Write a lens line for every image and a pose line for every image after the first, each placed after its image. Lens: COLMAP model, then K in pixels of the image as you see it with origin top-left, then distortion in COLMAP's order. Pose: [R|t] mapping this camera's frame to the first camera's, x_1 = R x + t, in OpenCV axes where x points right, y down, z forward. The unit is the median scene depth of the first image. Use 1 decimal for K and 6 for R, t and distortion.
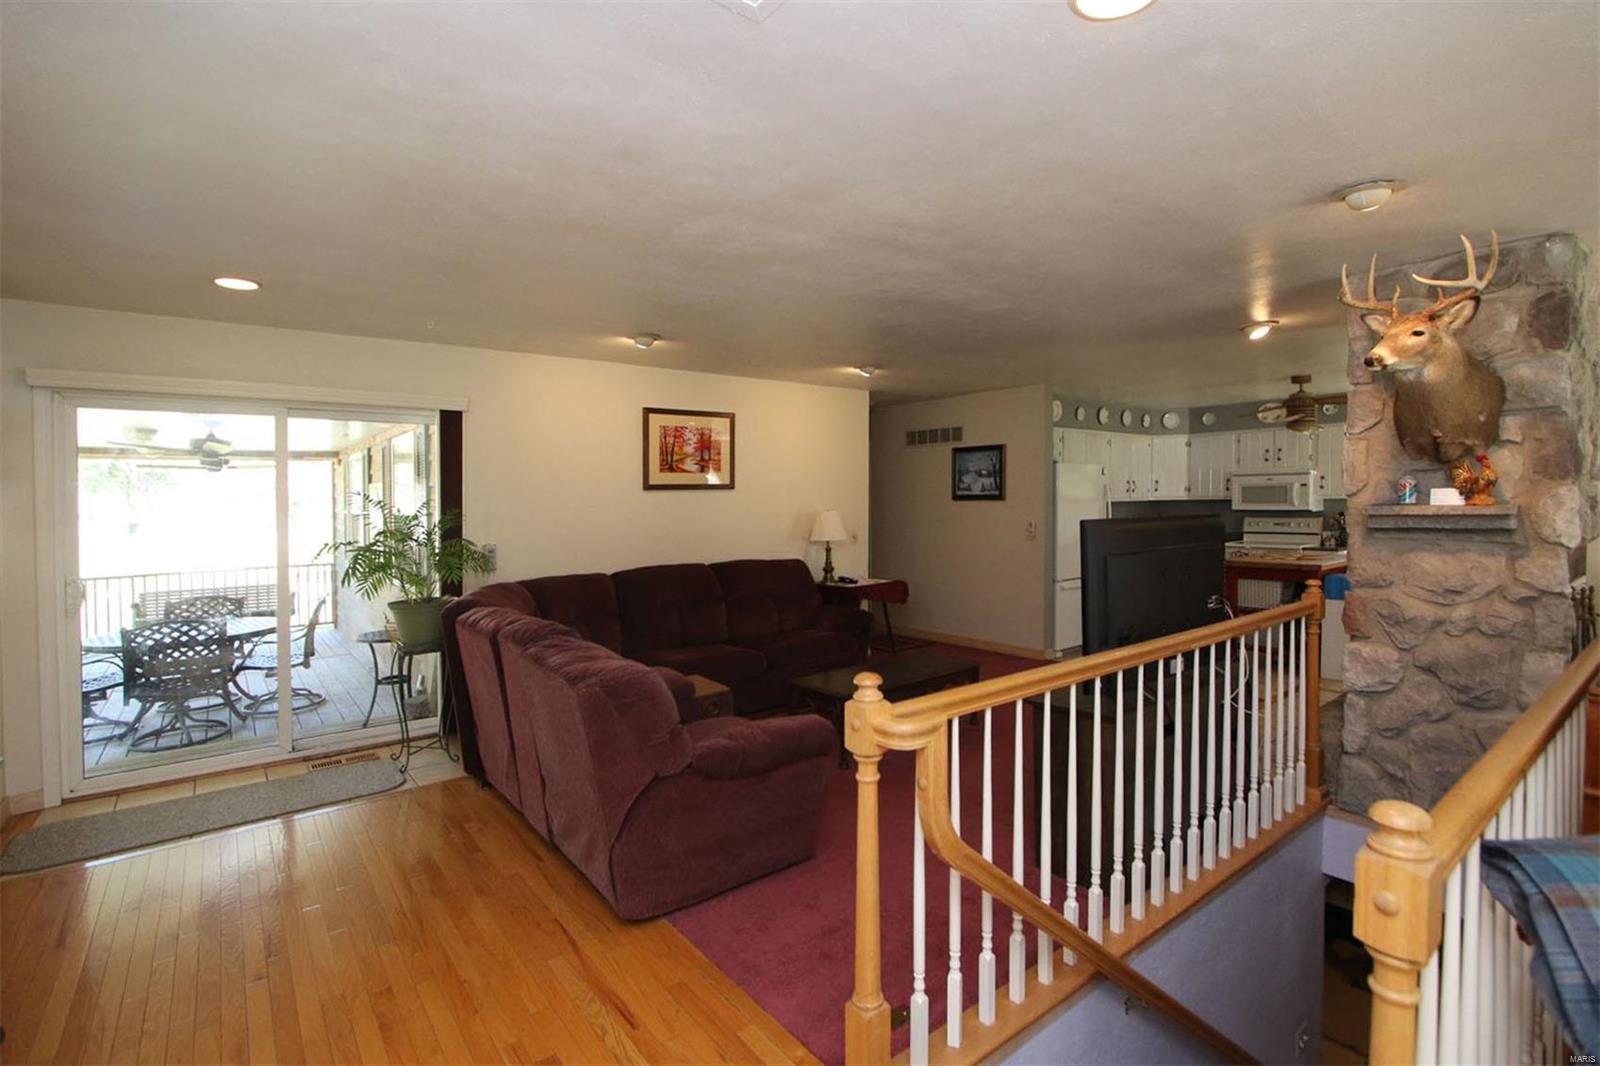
lens RADIAL K [[741.4, 0, 852.0], [0, 741.4, 523.6], [0, 0, 1]] dist [-0.016265, 0.002585]
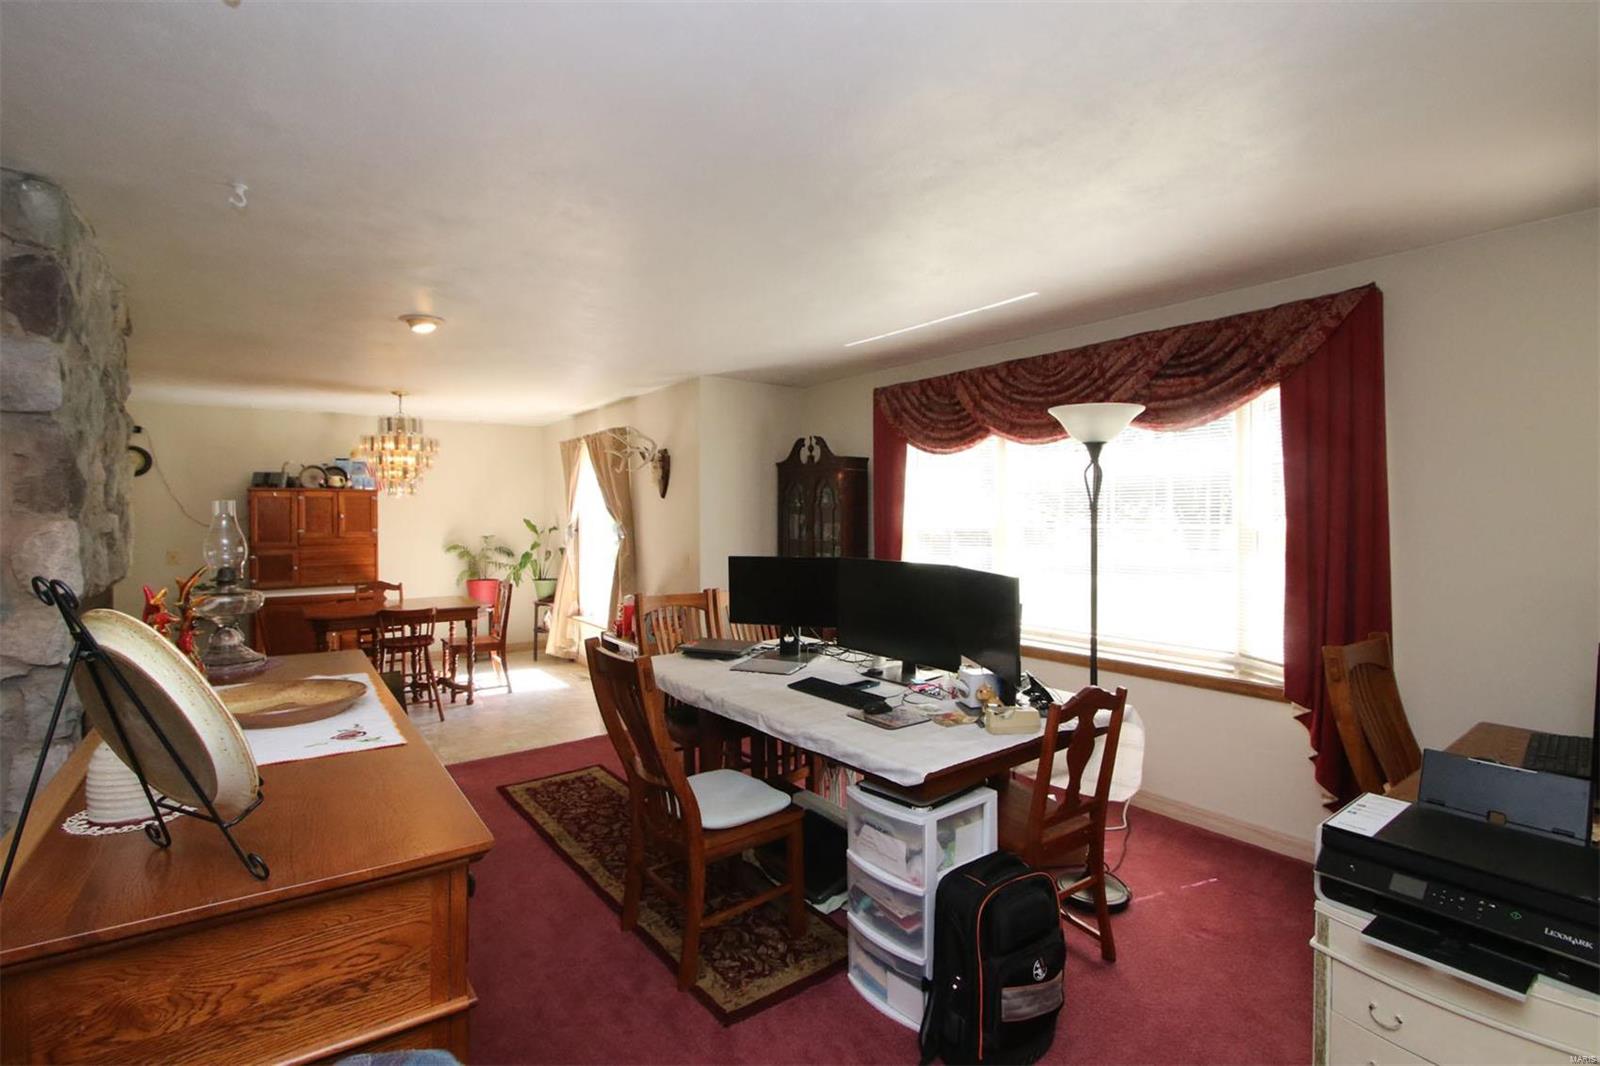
lens RADIAL K [[741.4, 0, 794.1], [0, 741.4, 520.4], [0, 0, 1]] dist [-0.016265, 0.002585]
pose [[0.059902, 0.005786, 0.998188, 0.105421], [0.040722, 0.999137, -0.008235, -0.005803], [-0.997373, 0.041141, 0.059614, 0.079518]]
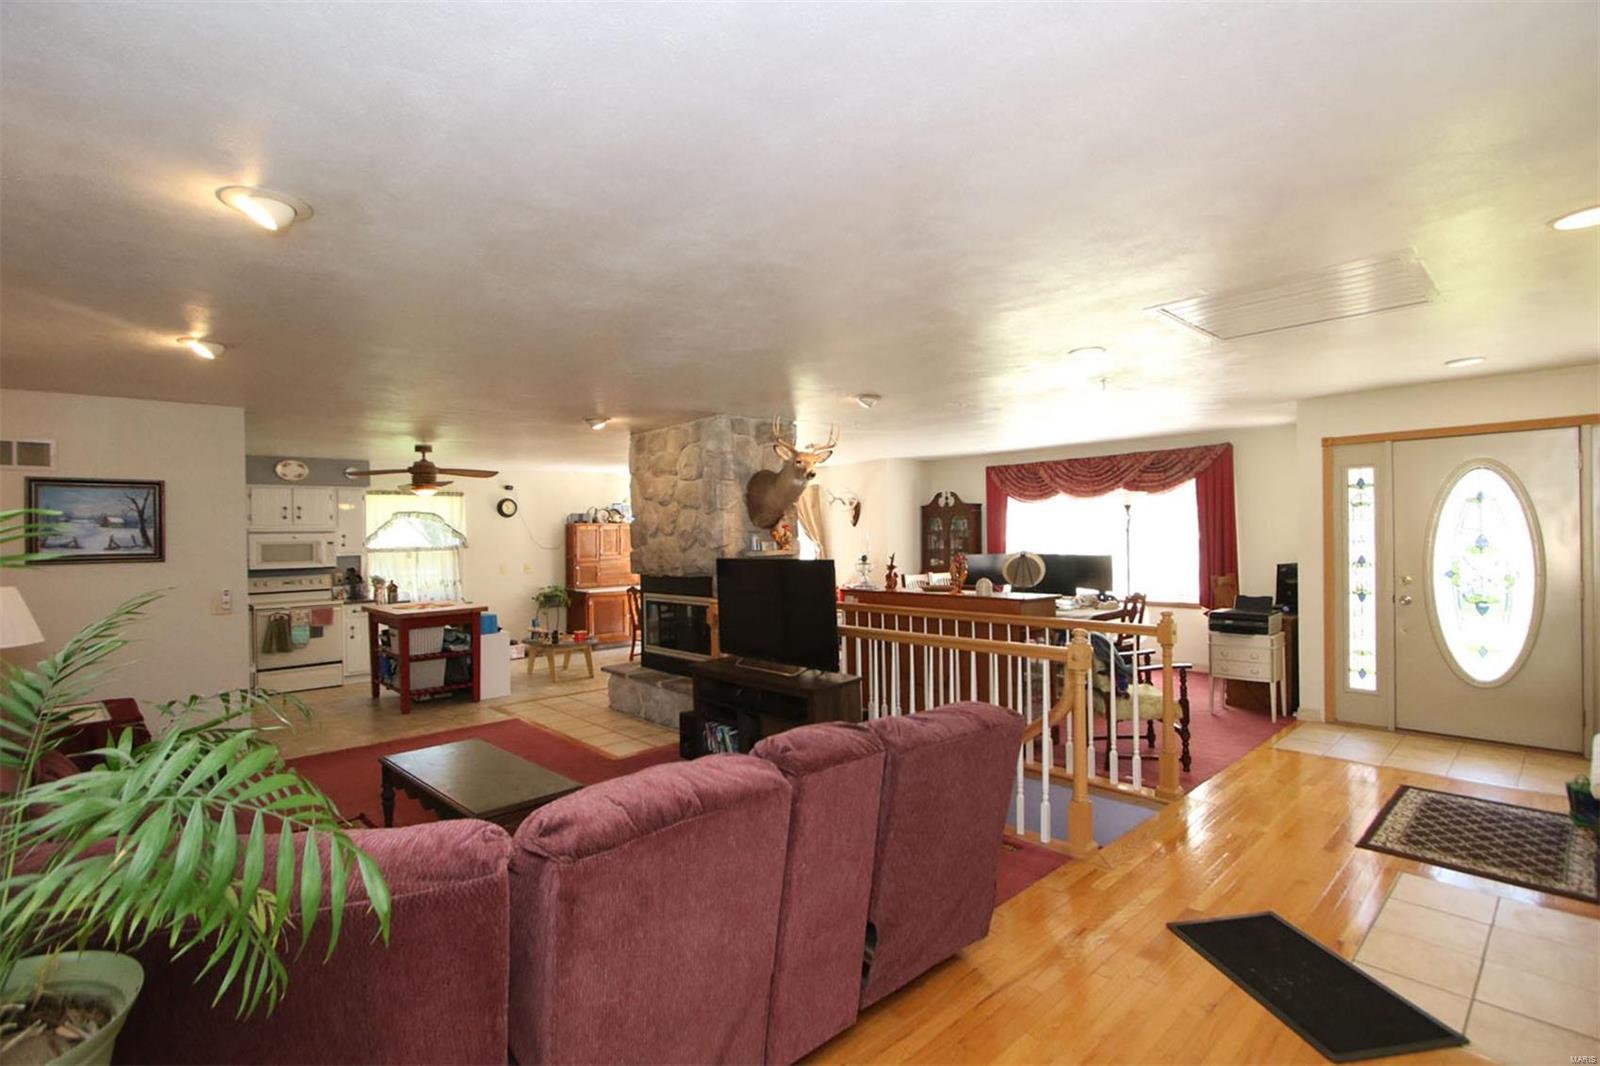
lens RADIAL K [[741.4, 0, 806.4], [0, 741.4, 532.6], [0, 0, 1]] dist [-0.016265, 0.002585]
pose [[-0.056720, 0.020017, 0.998189, -0.656834], [0.056303, 0.998272, -0.016819, -0.016559], [-0.996801, 0.055247, -0.057749, 0.555399]]
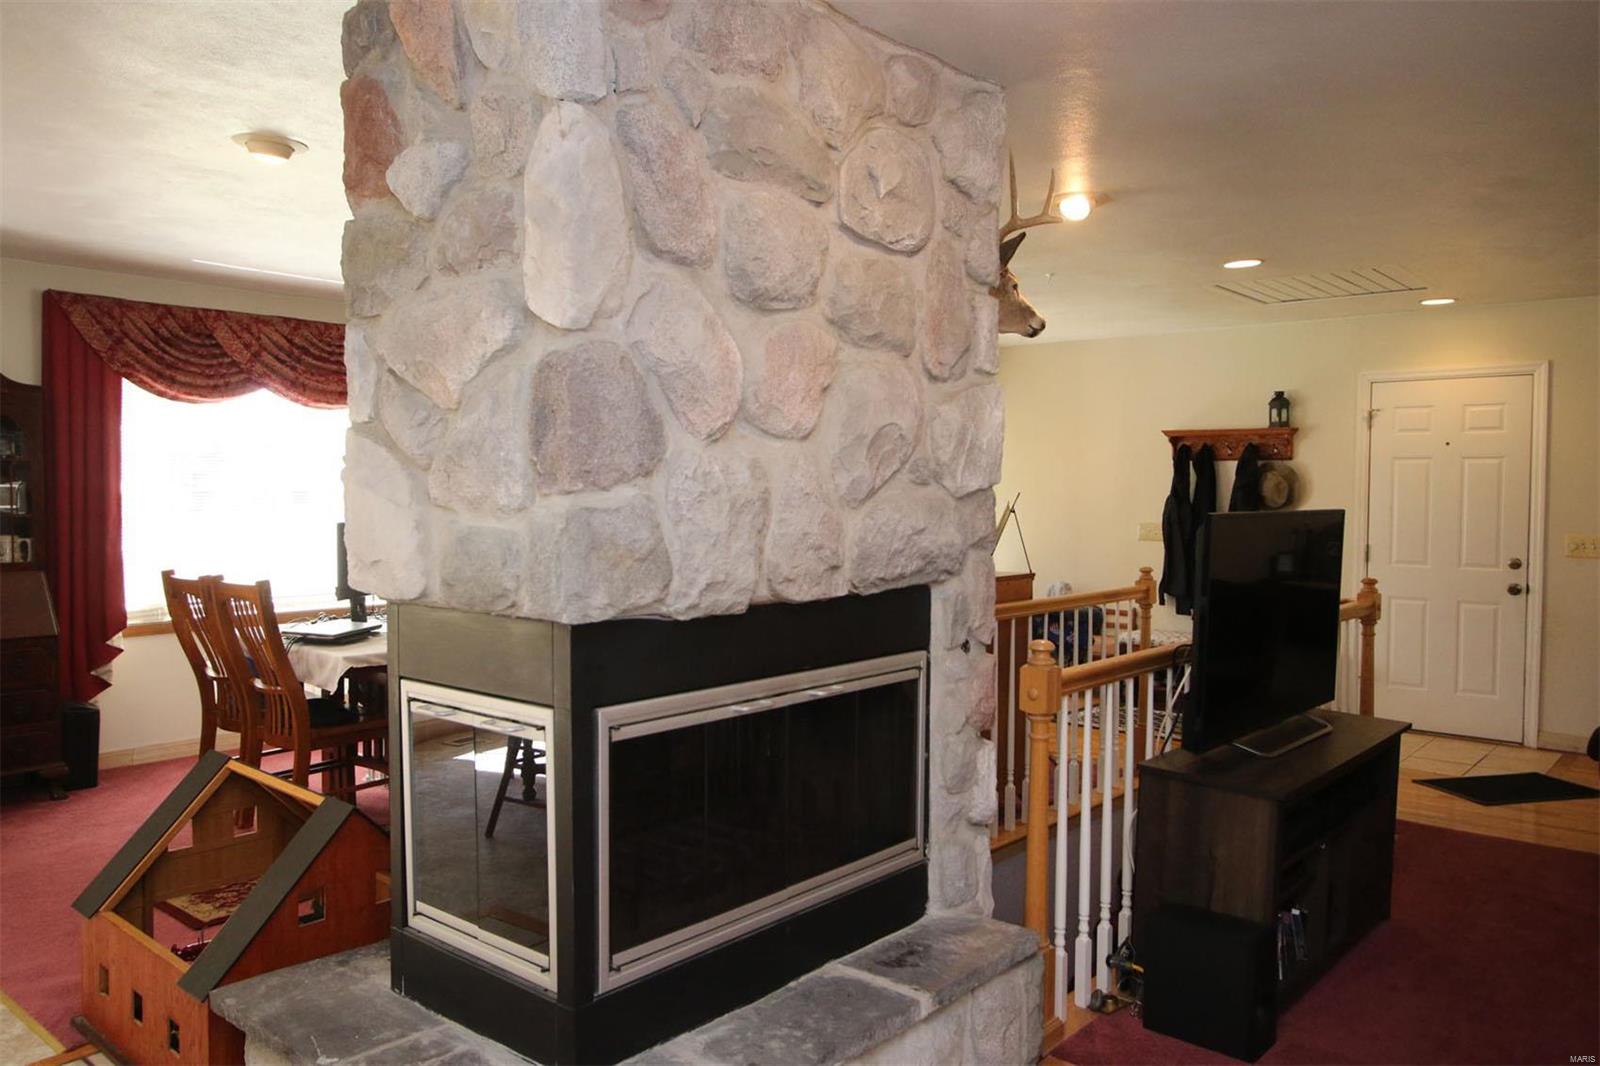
lens RADIAL K [[1182.0, 0, 799.8], [0, 1182.0, 516.9], [0, 0, 1]] dist [0.005948, -0.002638]
pose [[-0.985436, 0.014773, -0.169401, 0.585281], [0.004030, 0.997968, 0.063591, -0.043037], [0.169996, 0.061982, -0.983494, 1.157286]]
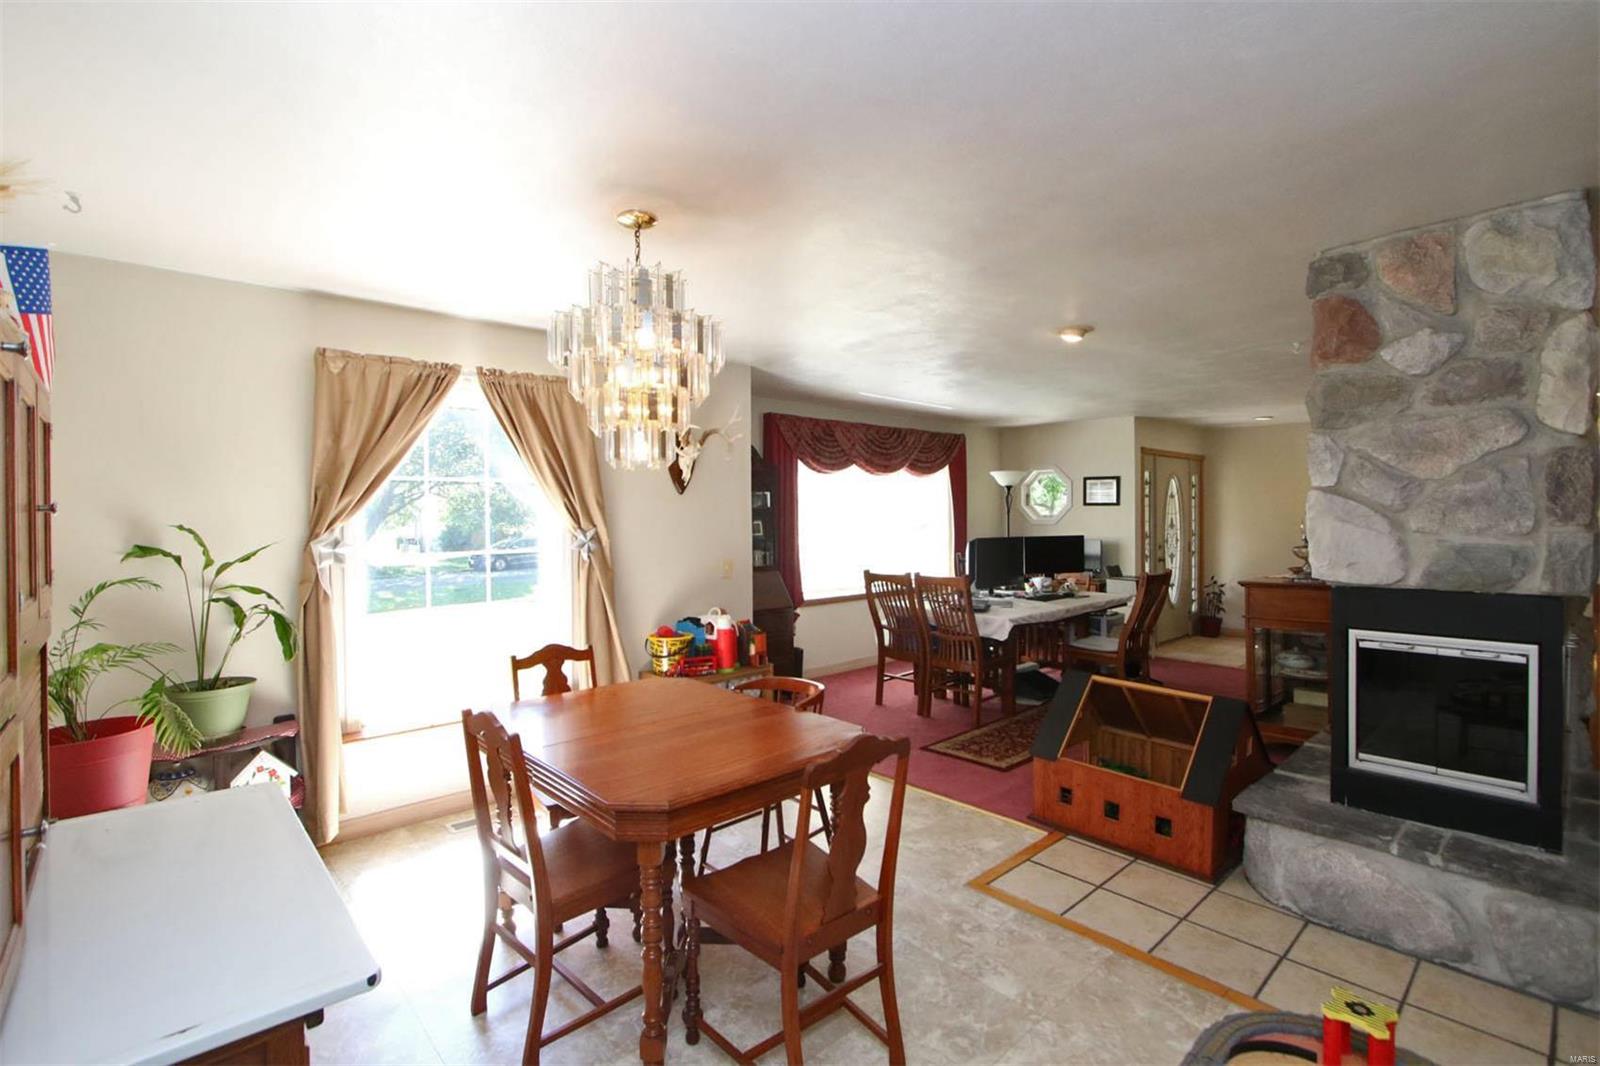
lens RADIAL K [[741.4, 0, 791.7], [0, 741.4, 527.4], [0, 0, 1]] dist [-0.016265, 0.002585]
pose [[-0.998830, 0.022889, -0.042593, 1.069118], [0.020717, 0.998496, 0.050761, -0.056567], [0.043691, 0.049819, -0.997802, 1.174666]]
